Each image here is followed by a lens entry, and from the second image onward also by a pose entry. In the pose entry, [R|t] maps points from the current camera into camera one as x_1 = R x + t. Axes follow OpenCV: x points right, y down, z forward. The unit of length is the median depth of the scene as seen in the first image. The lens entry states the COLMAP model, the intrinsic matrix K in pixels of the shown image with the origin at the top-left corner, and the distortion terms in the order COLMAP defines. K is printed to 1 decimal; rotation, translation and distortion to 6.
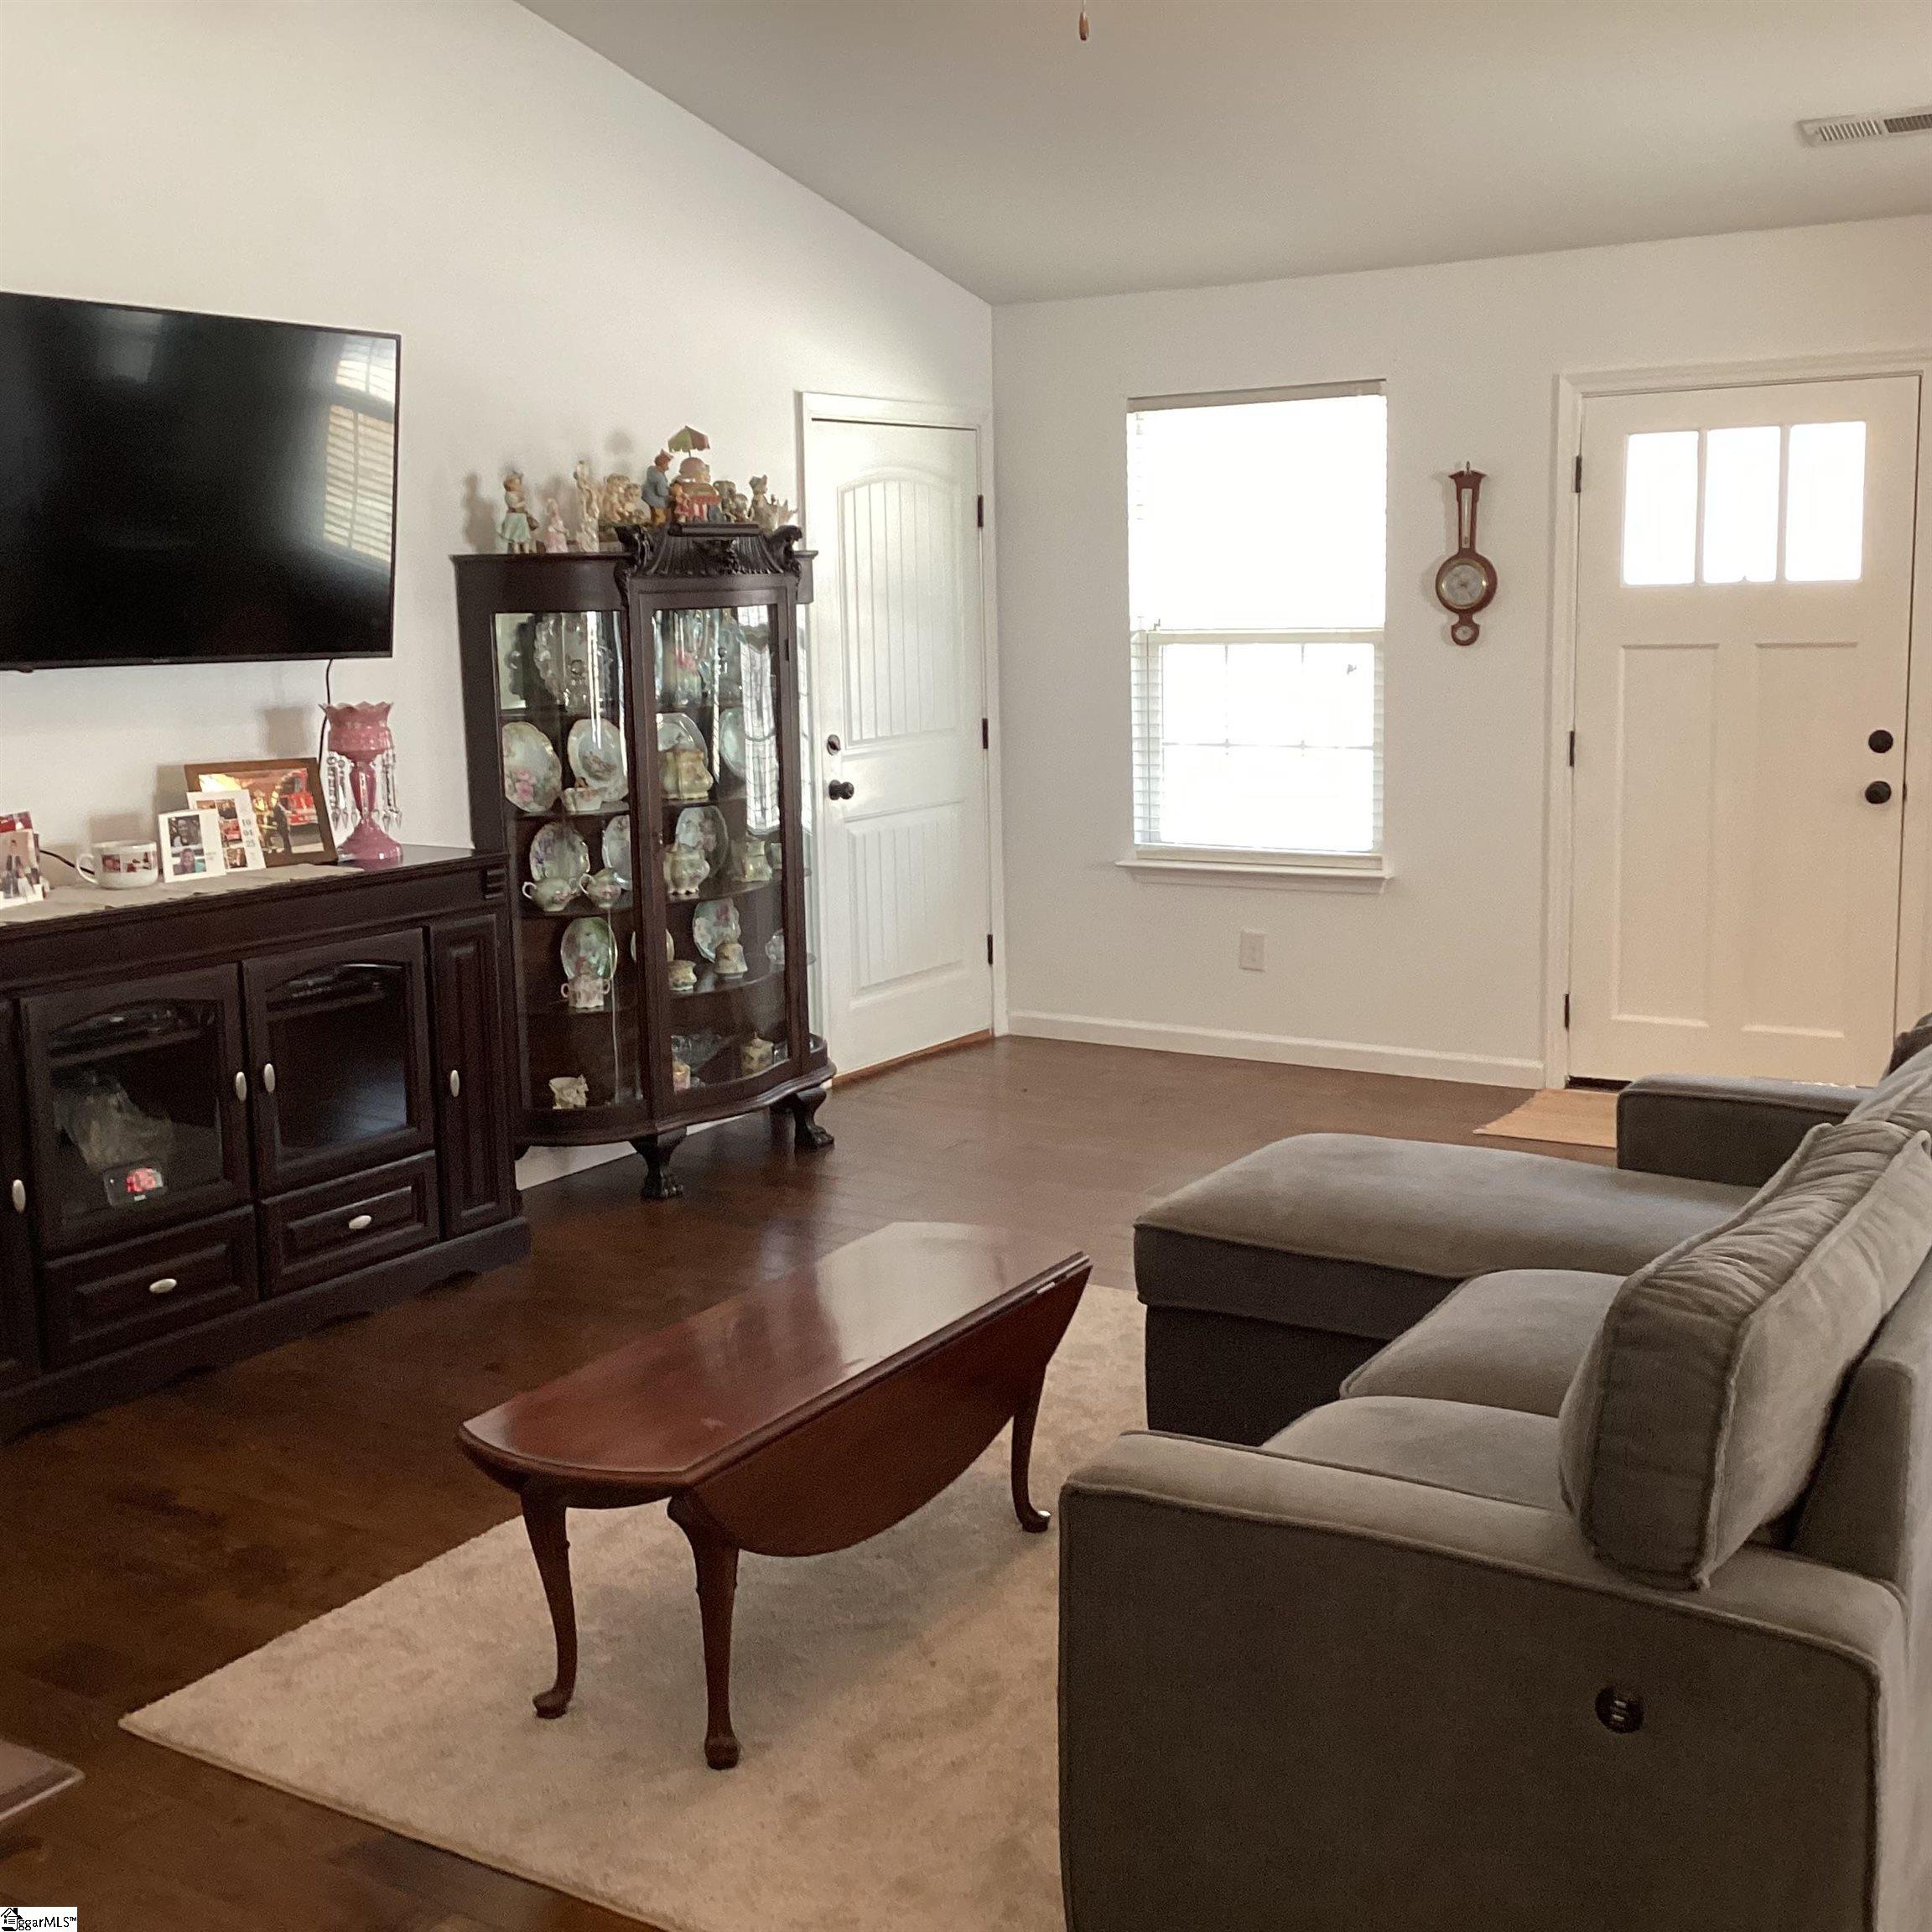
lens RADIAL K [[2357.3, 0, 962.8], [0, 2357.3, 967.1], [0, 0, 1]] dist [0.099173, 0.000000]
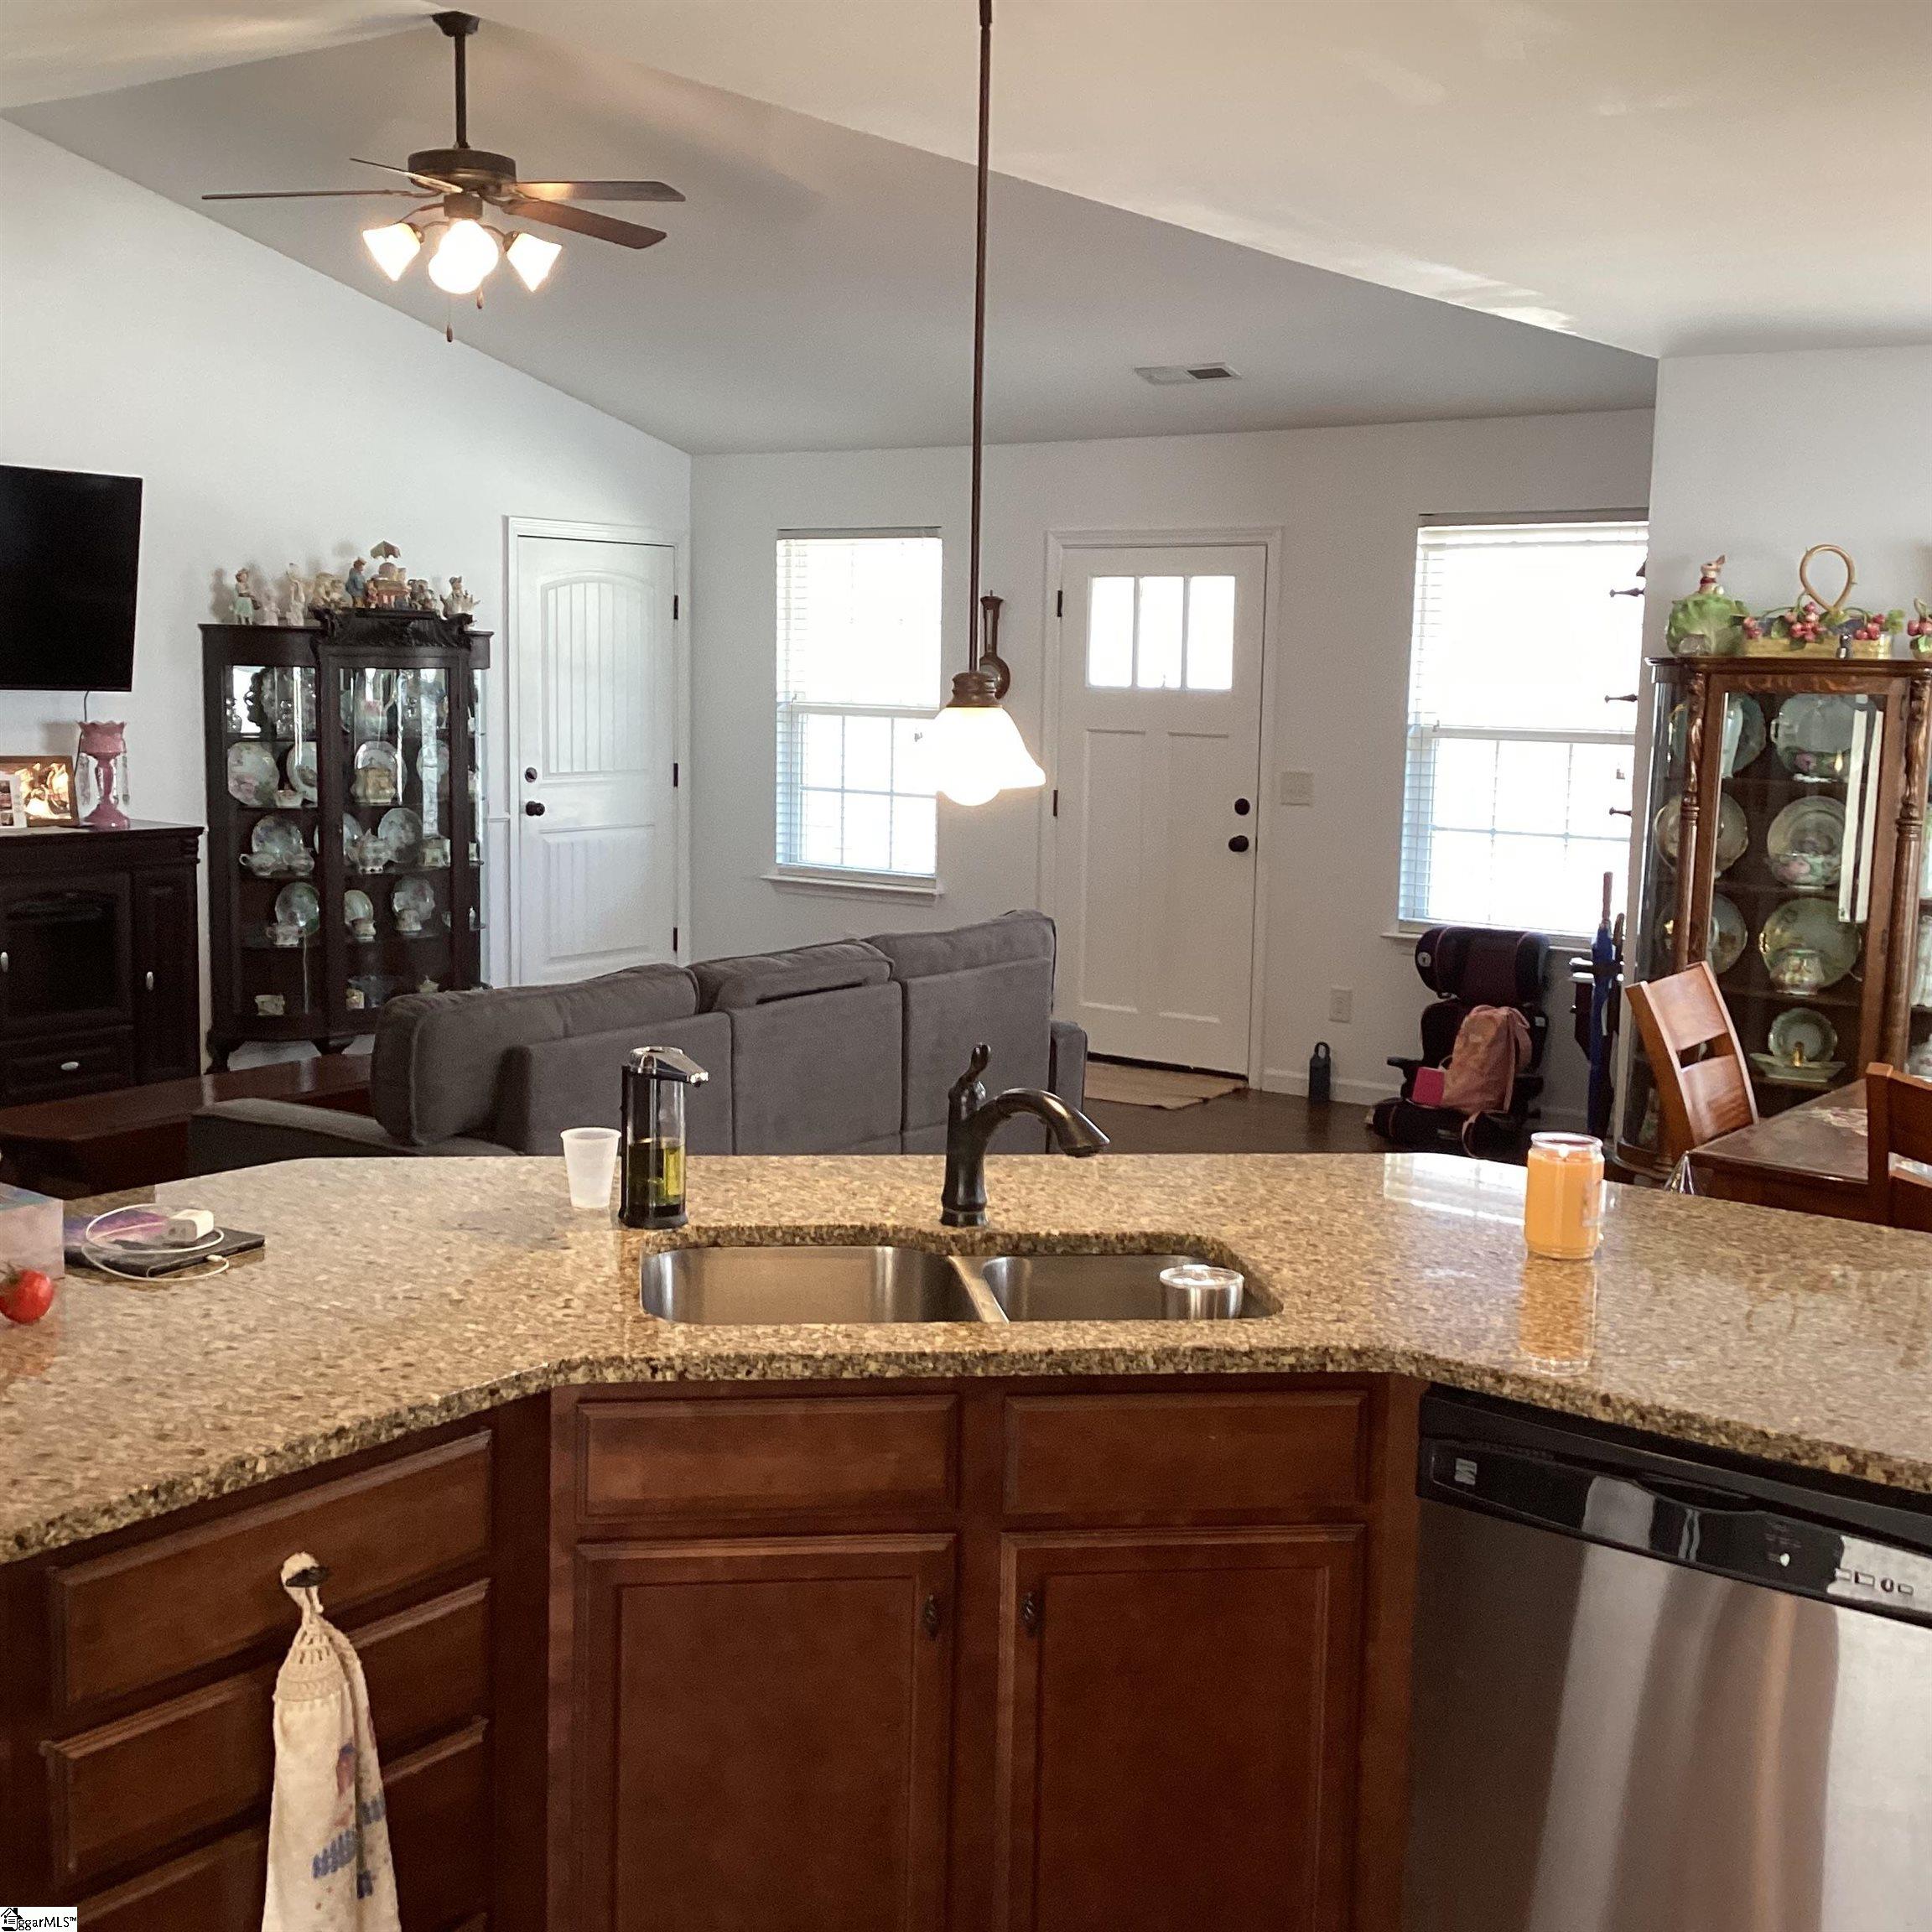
lens RADIAL K [[2357.3, 0, 969.3], [0, 2357.3, 963.7], [0, 0, 1]] dist [0.099173, 0.000000]
pose [[0.996849, 0.051405, -0.060414, 0.324693], [-0.053351, 0.998093, -0.031058, 0.048593], [0.058703, 0.034184, 0.997690, -0.380726]]
